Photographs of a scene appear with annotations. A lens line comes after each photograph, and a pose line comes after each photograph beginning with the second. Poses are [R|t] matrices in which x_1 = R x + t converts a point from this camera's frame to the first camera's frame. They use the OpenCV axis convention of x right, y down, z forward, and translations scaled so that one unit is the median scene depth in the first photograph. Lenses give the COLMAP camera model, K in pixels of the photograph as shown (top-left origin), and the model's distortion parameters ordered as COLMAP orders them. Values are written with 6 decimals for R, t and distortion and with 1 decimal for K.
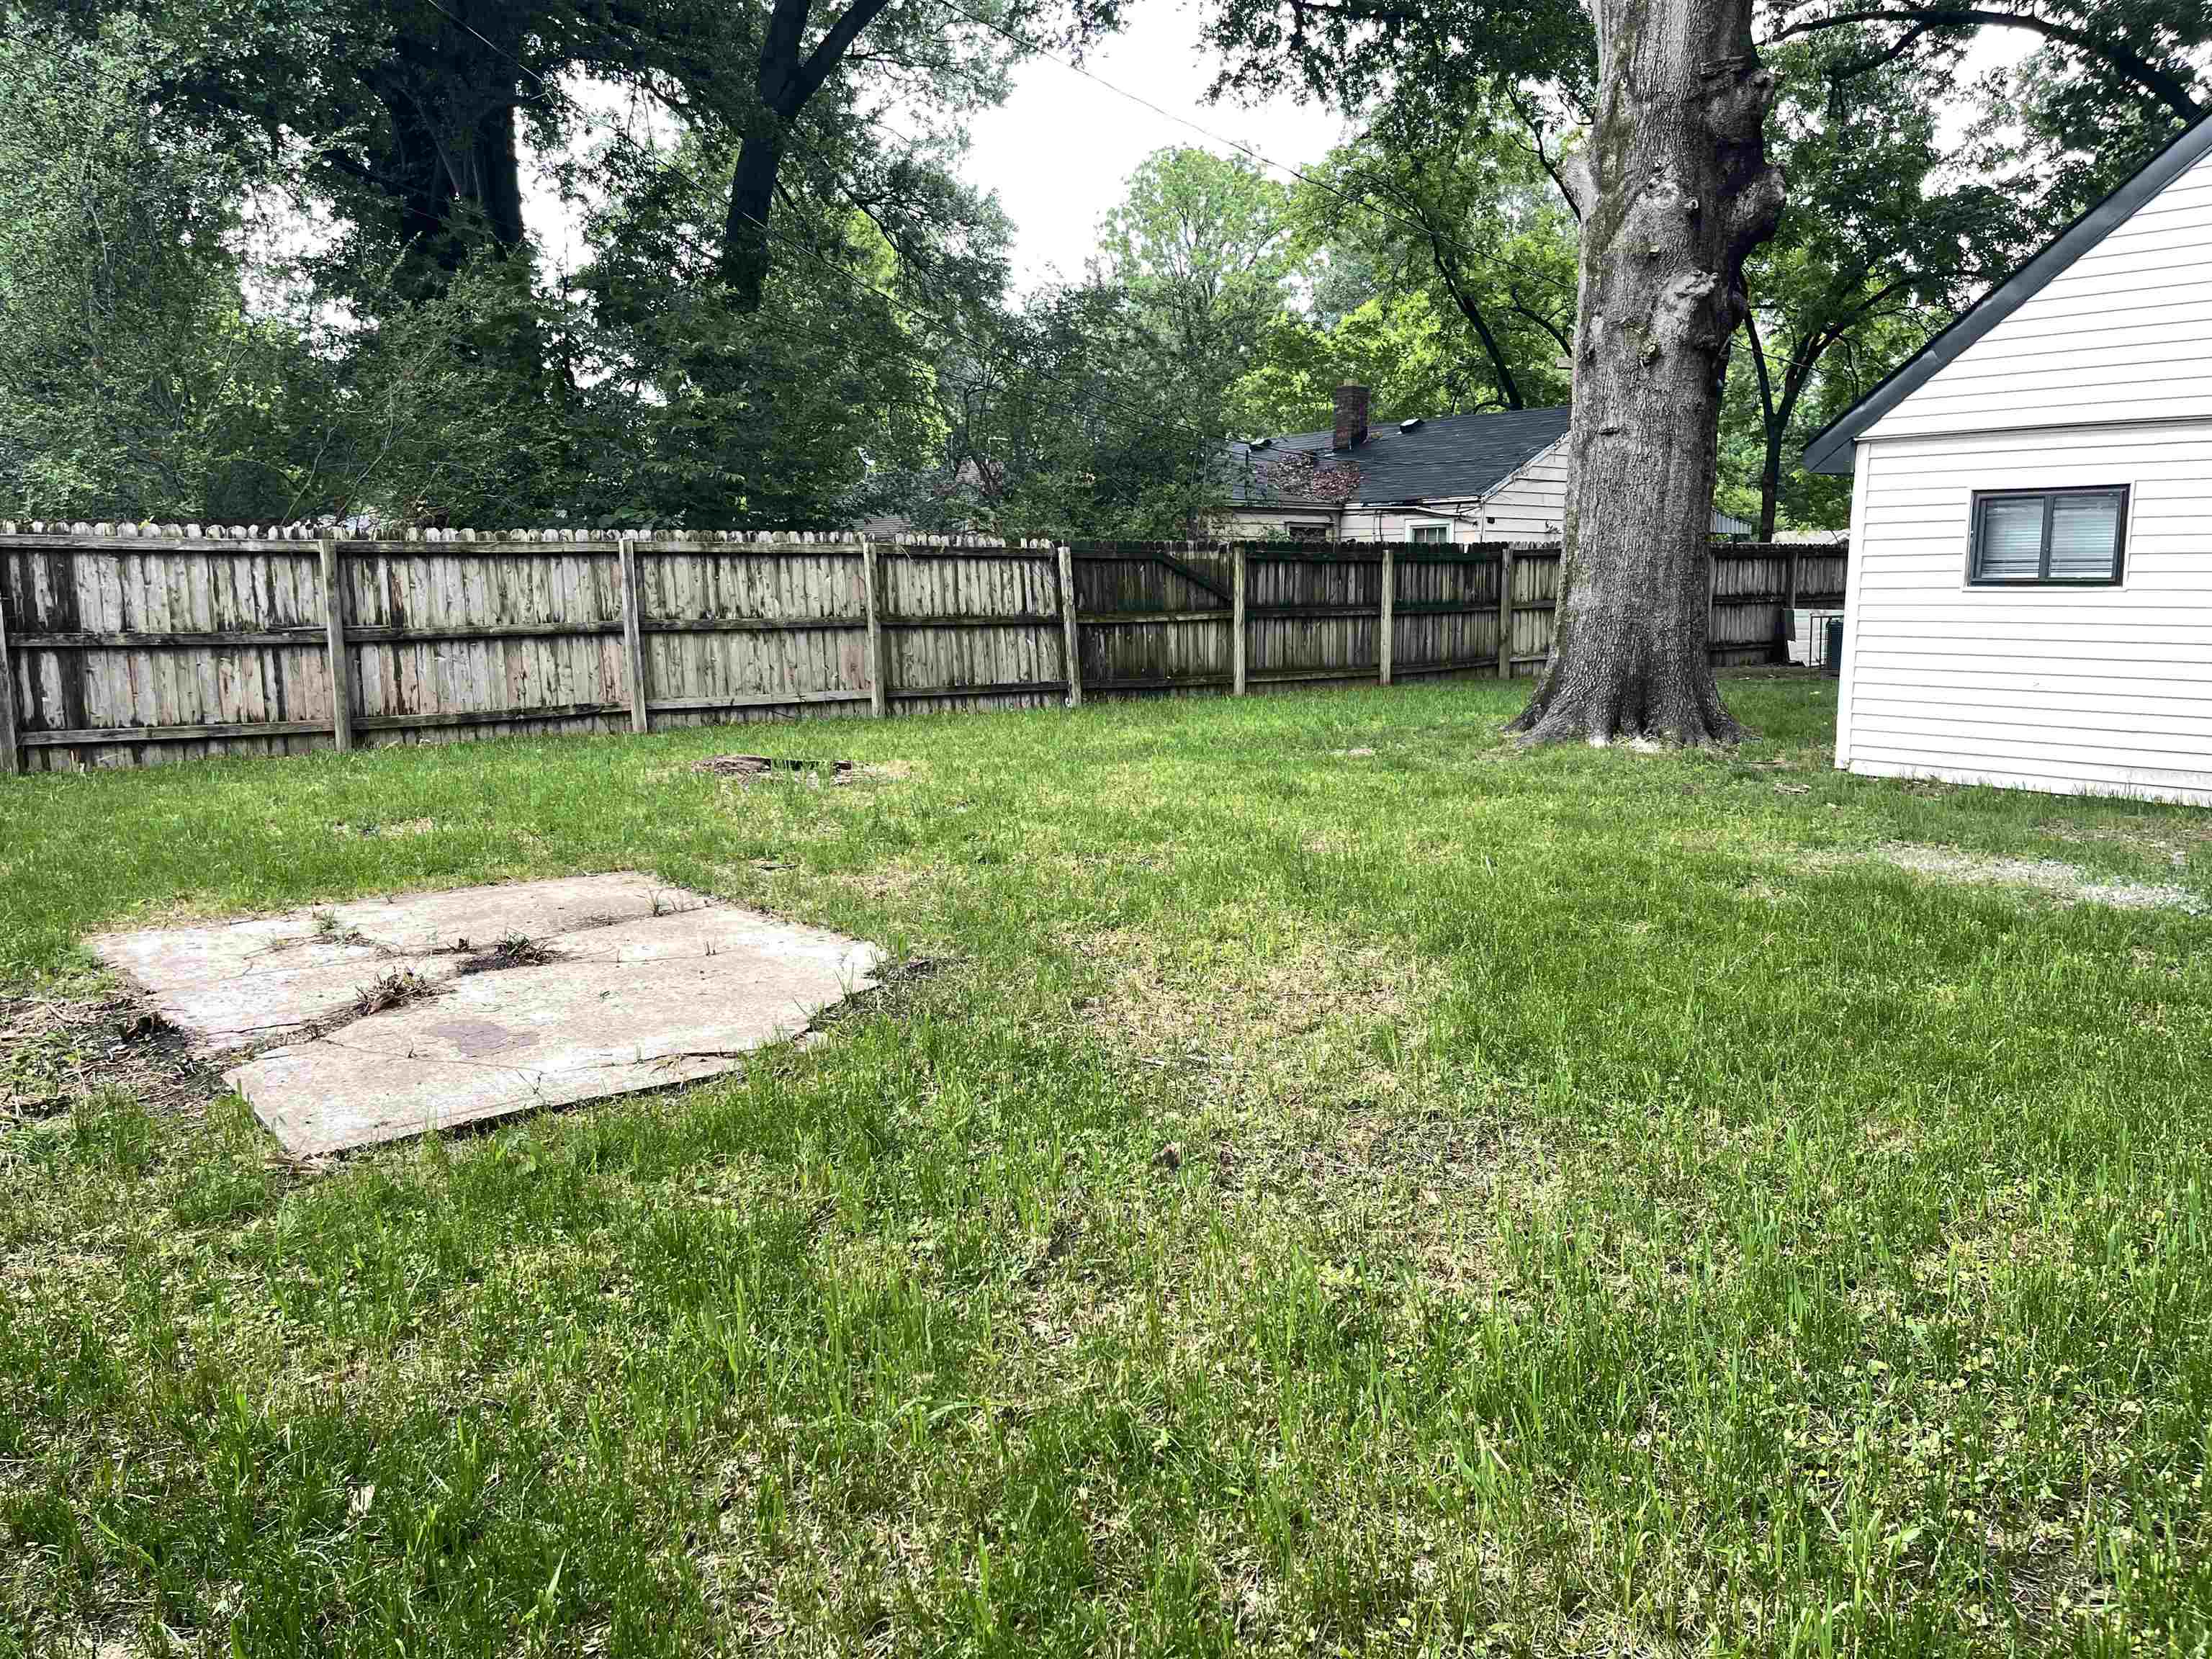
lens RADIAL K [[1653.6, 0, 1091.6], [0, 1653.6, 832.8], [0, 0, 1]] dist [0.056157, -0.084766]
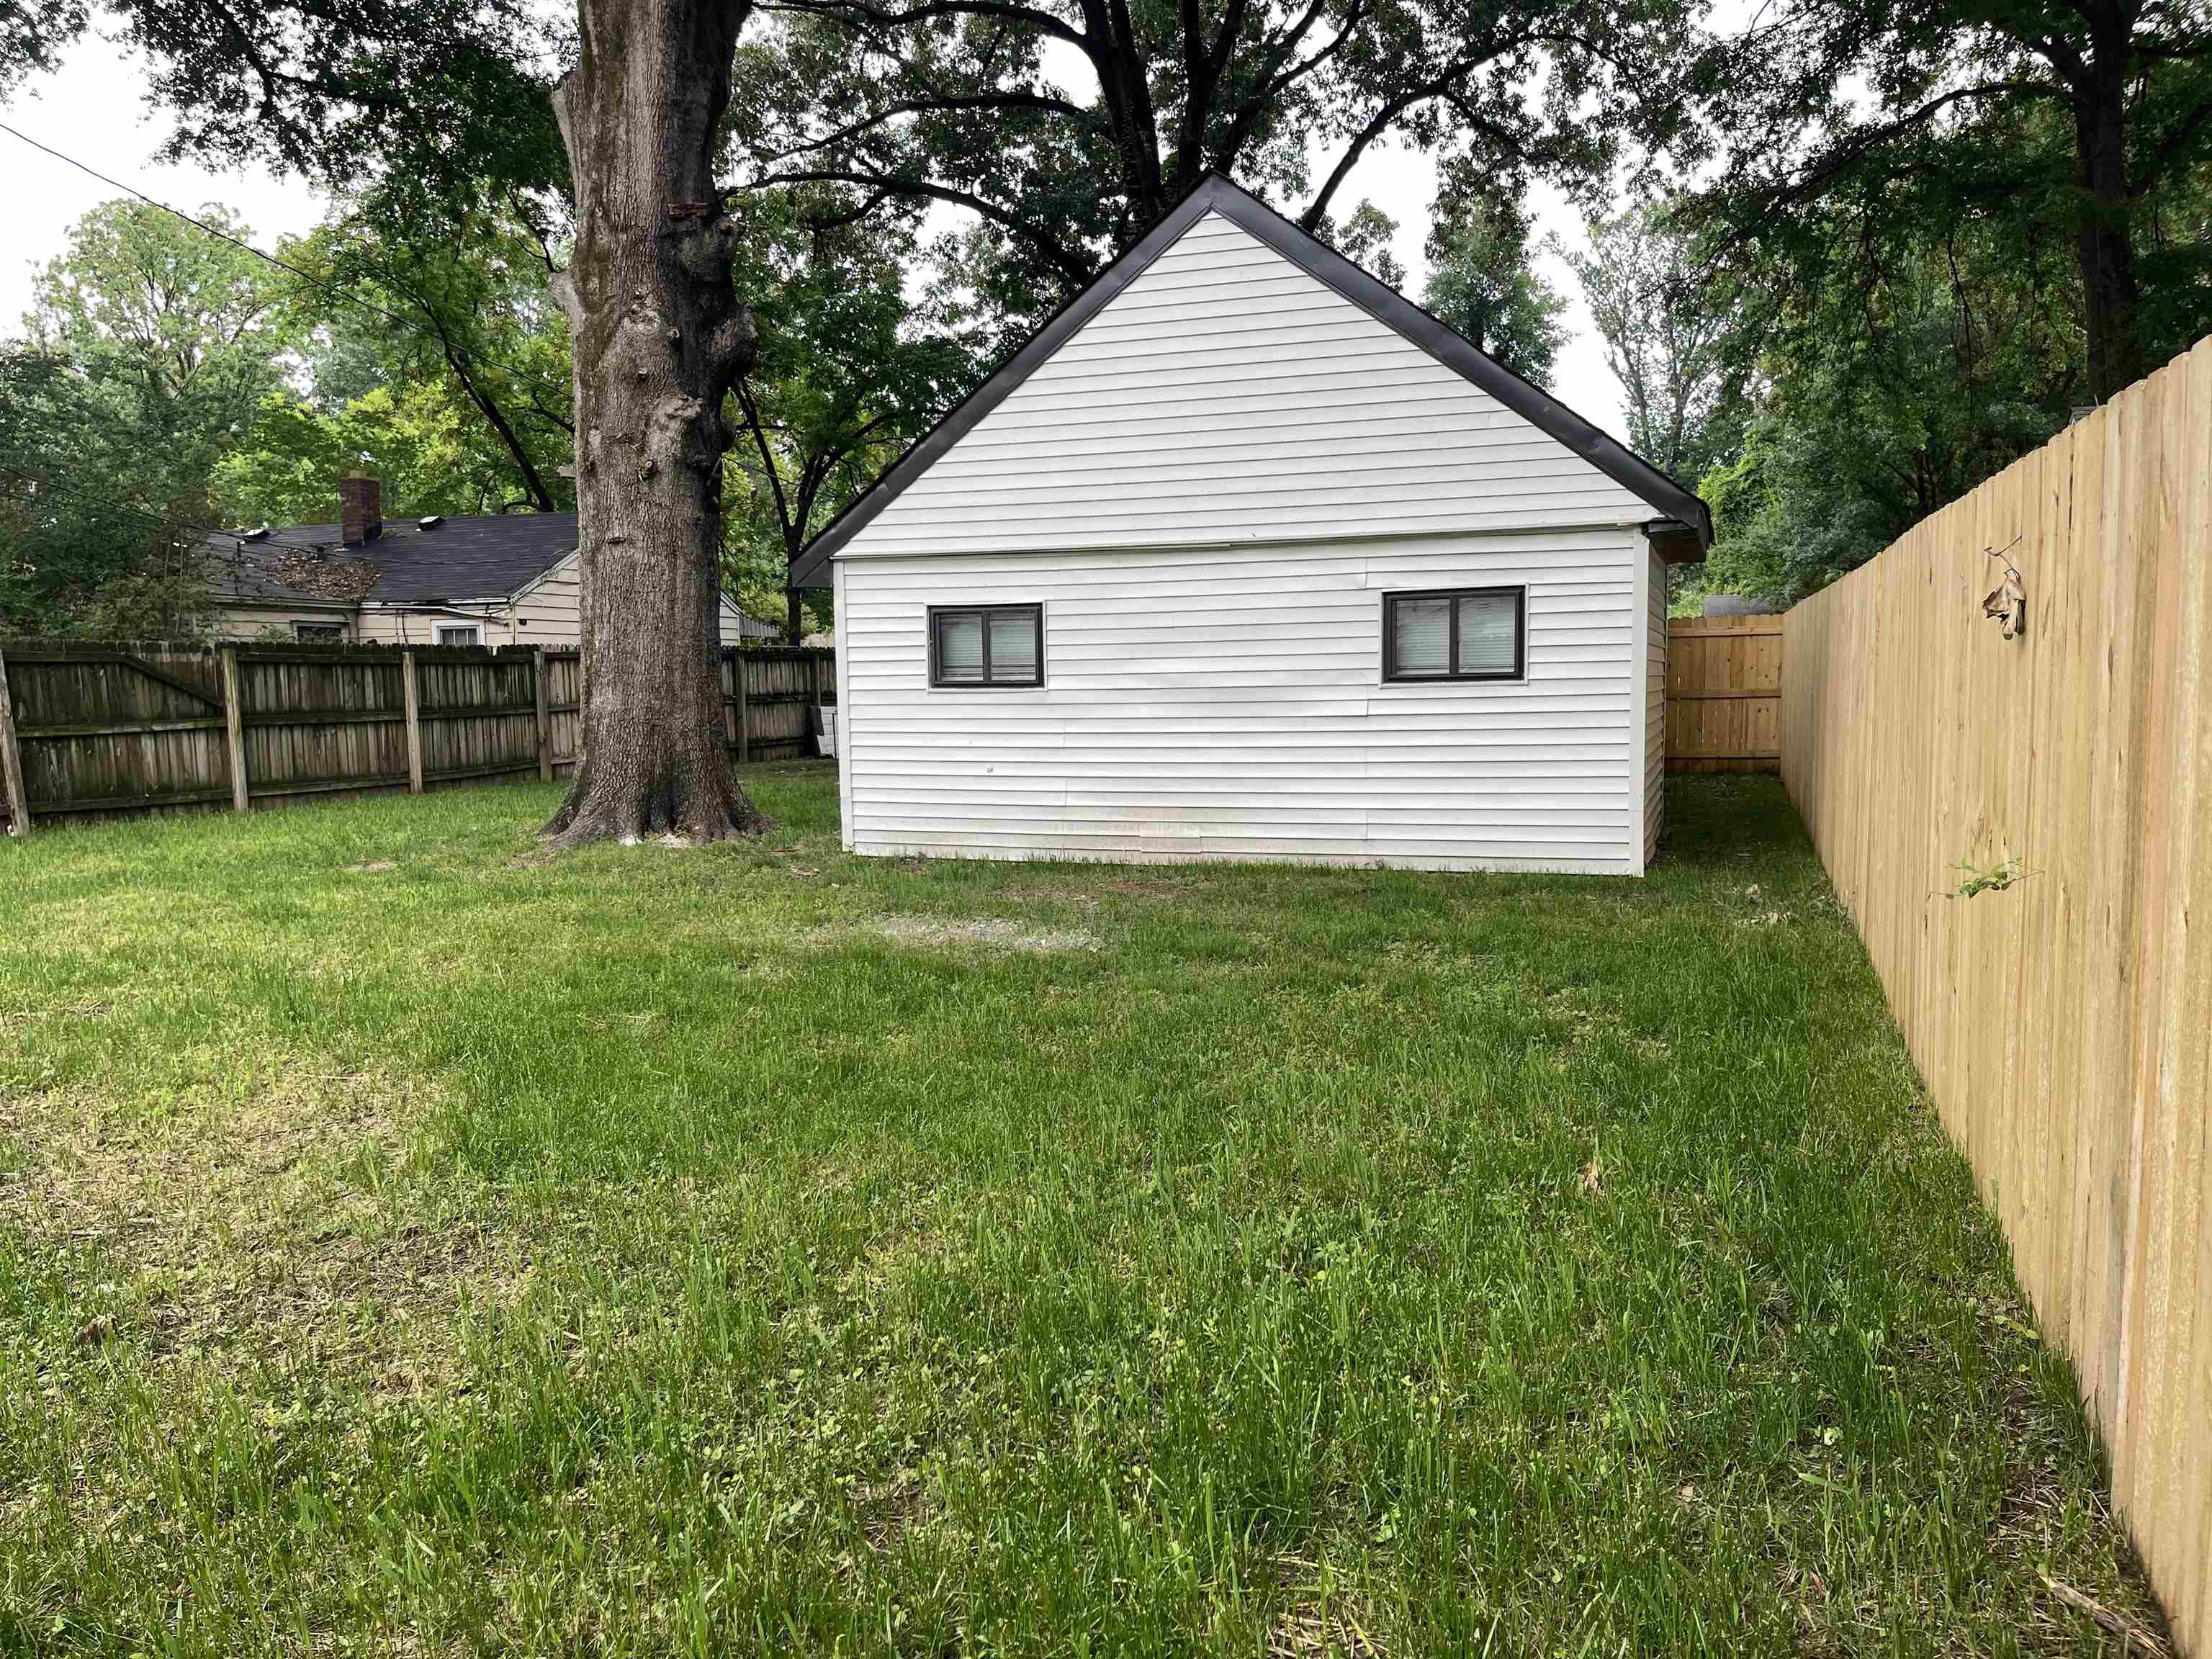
lens RADIAL K [[1653.6, 0, 1121.9], [0, 1653.6, 843.5], [0, 0, 1]] dist [0.056157, -0.084766]
pose [[0.845843, -0.062947, 0.529705, 0.018333], [0.090195, 0.995592, -0.025715, 0.000958], [-0.525751, 0.069528, 0.847792, -0.029506]]
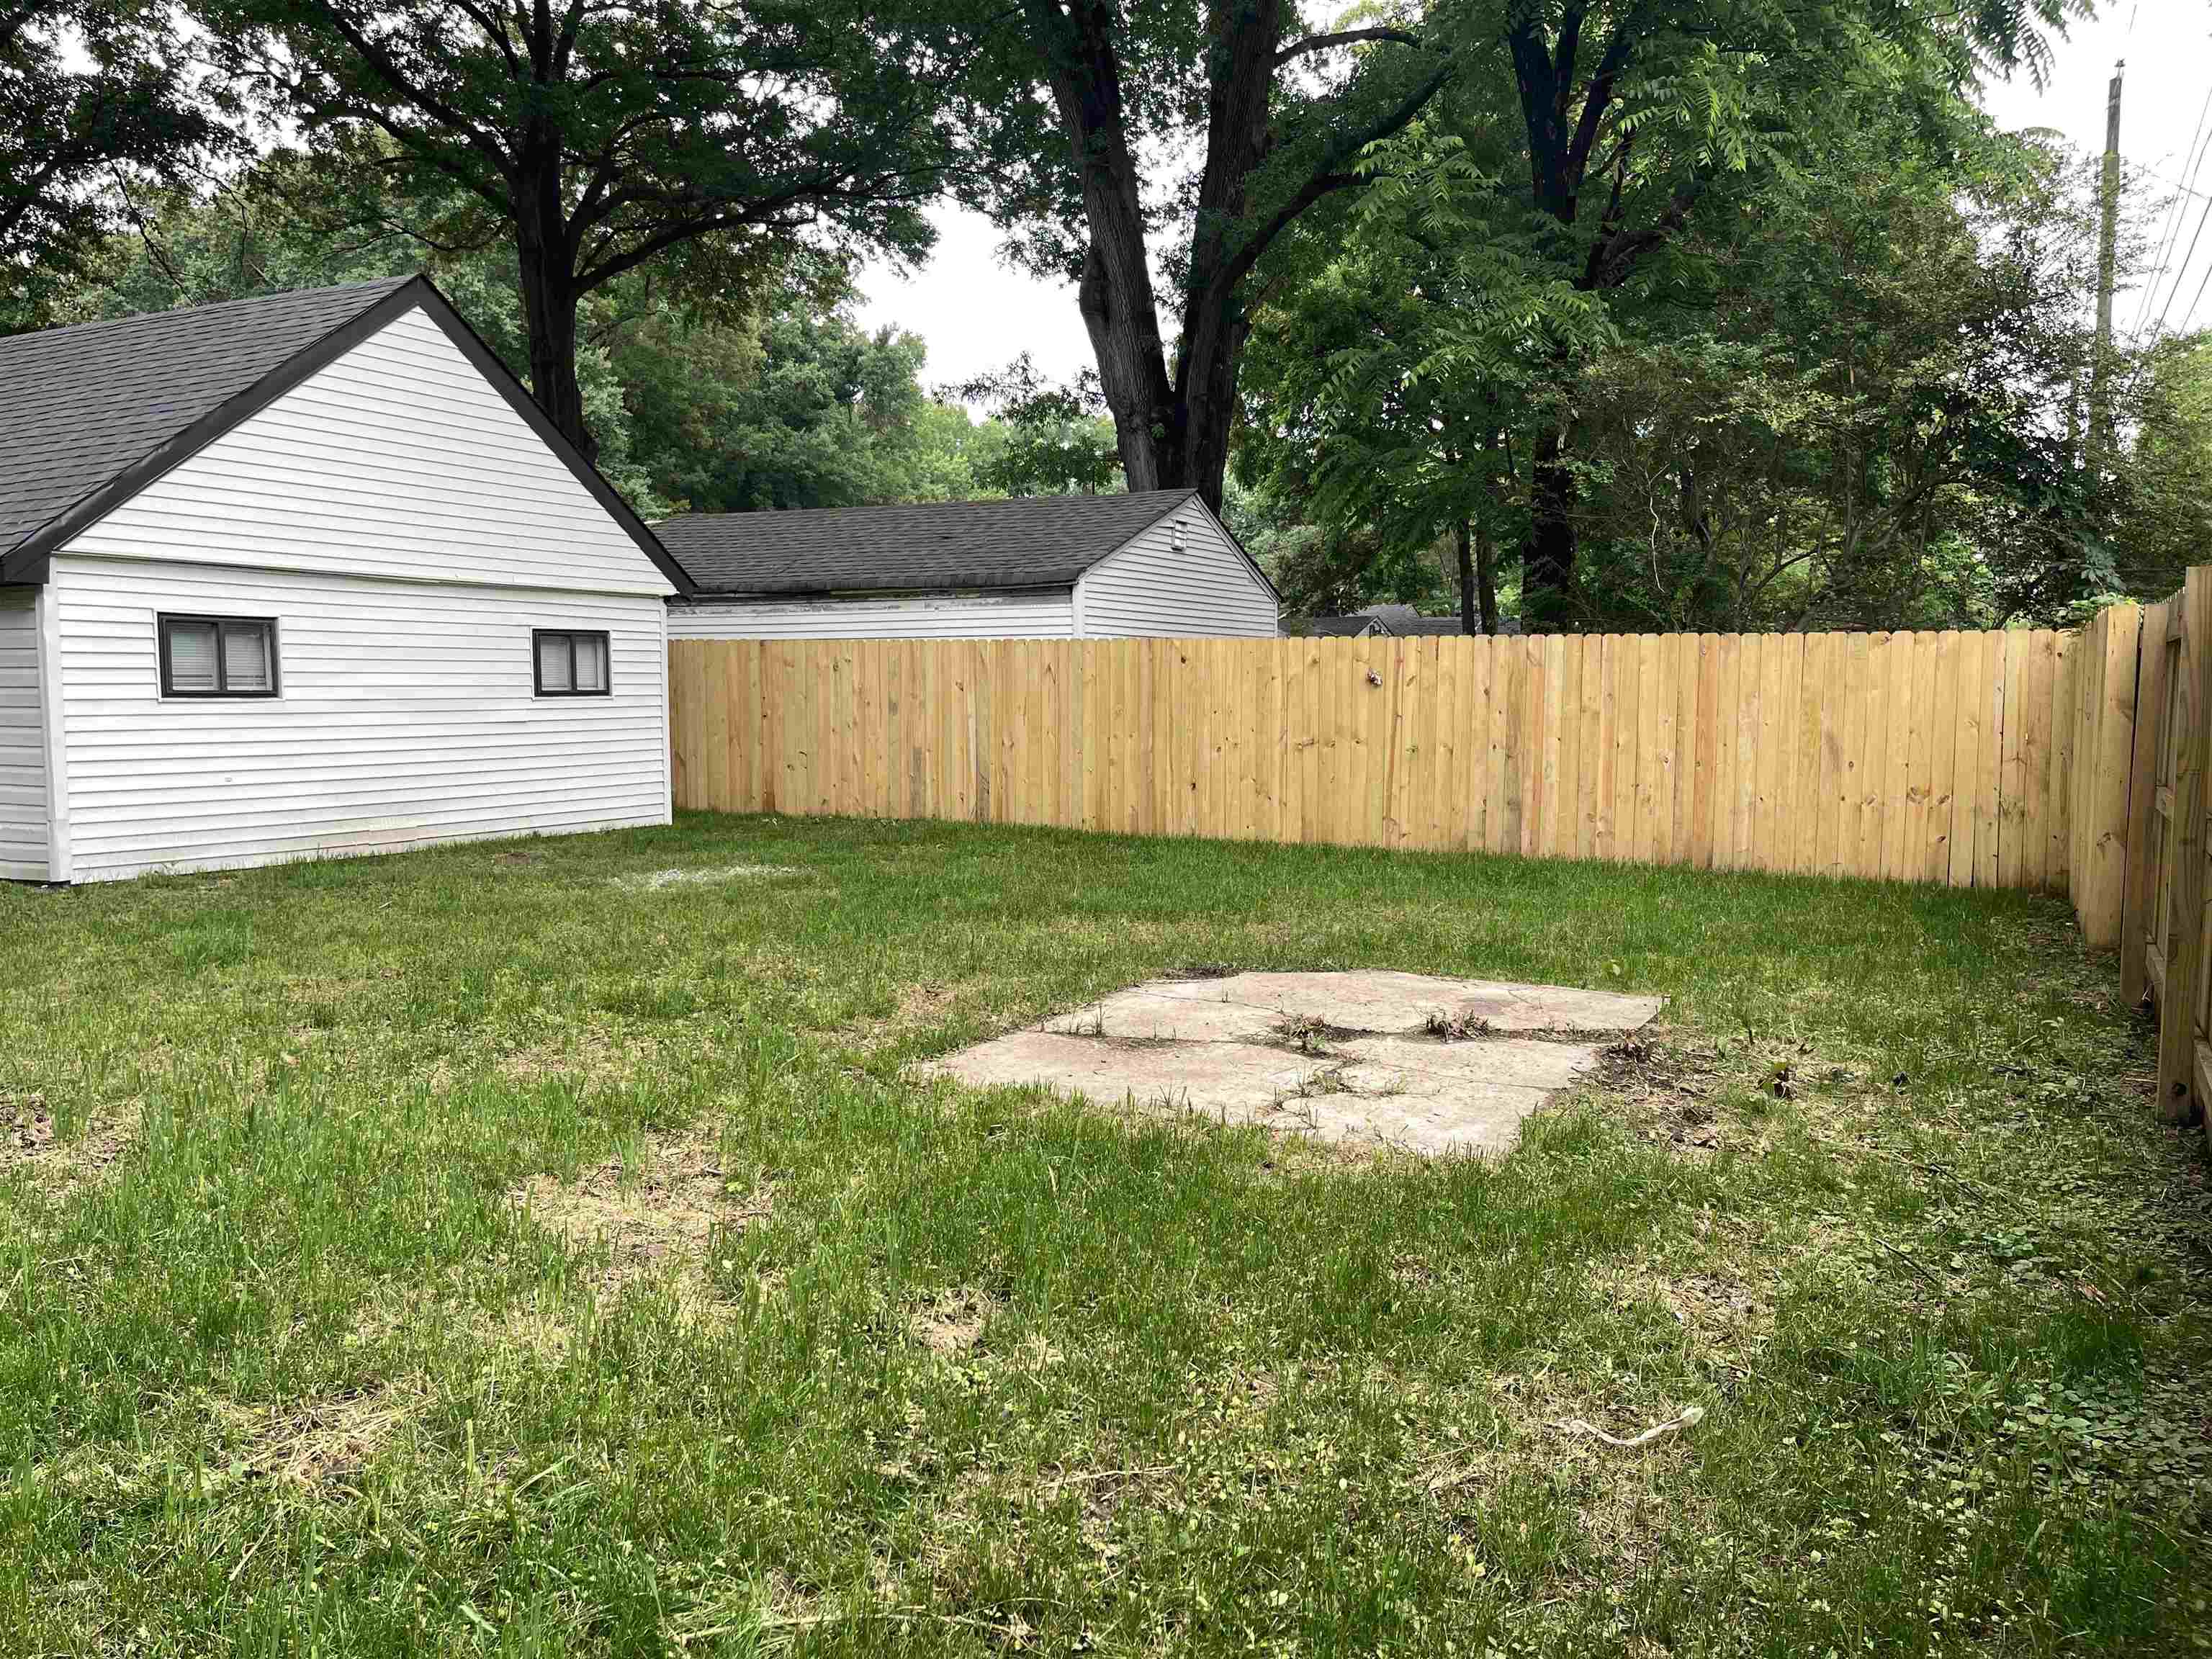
lens RADIAL K [[1653.6, 0, 1102.6], [0, 1653.6, 839.0], [0, 0, 1]] dist [0.056157, -0.084766]
pose [[-0.406878, -0.075838, 0.910329, -0.623897], [0.139748, 0.979649, 0.144075, -0.107065], [-0.902730, 0.185837, -0.388000, 0.738141]]
